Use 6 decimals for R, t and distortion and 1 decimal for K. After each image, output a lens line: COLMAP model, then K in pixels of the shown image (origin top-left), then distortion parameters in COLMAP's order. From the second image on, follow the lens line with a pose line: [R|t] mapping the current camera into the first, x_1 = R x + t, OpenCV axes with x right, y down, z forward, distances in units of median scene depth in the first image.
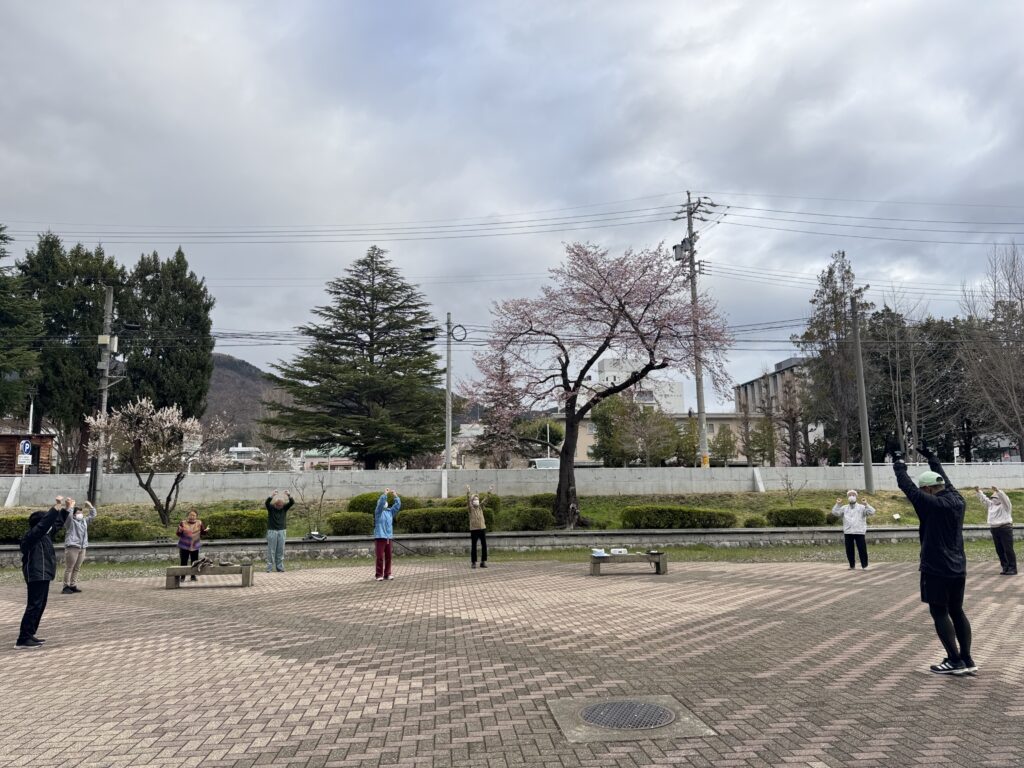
lens RADIAL K [[717.9, 0, 512.0], [0, 717.9, 384.0], [0, 0, 1]] dist [0.069125, -0.096962]
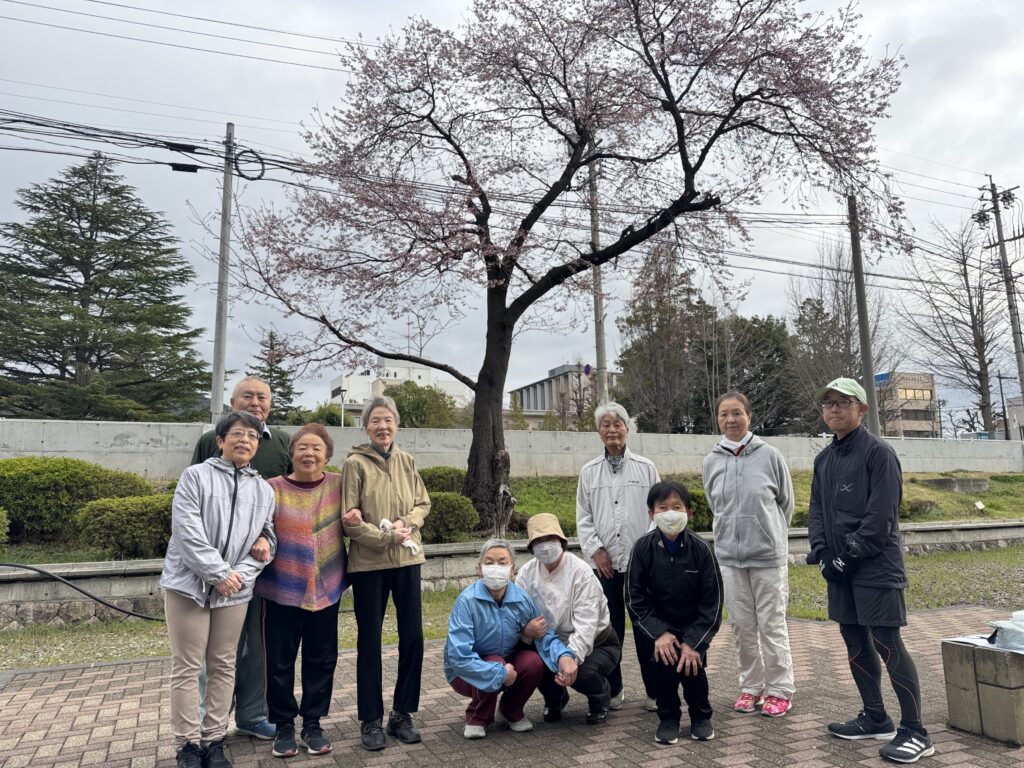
lens RADIAL K [[717.9, 0, 512.0], [0, 717.9, 384.0], [0, 0, 1]] dist [0.069125, -0.096962]
pose [[0.945698, 0.046425, 0.321714, -0.056007], [-0.042652, 0.998914, -0.018771, 0.088258], [-0.322236, 0.004030, 0.946651, 0.444079]]
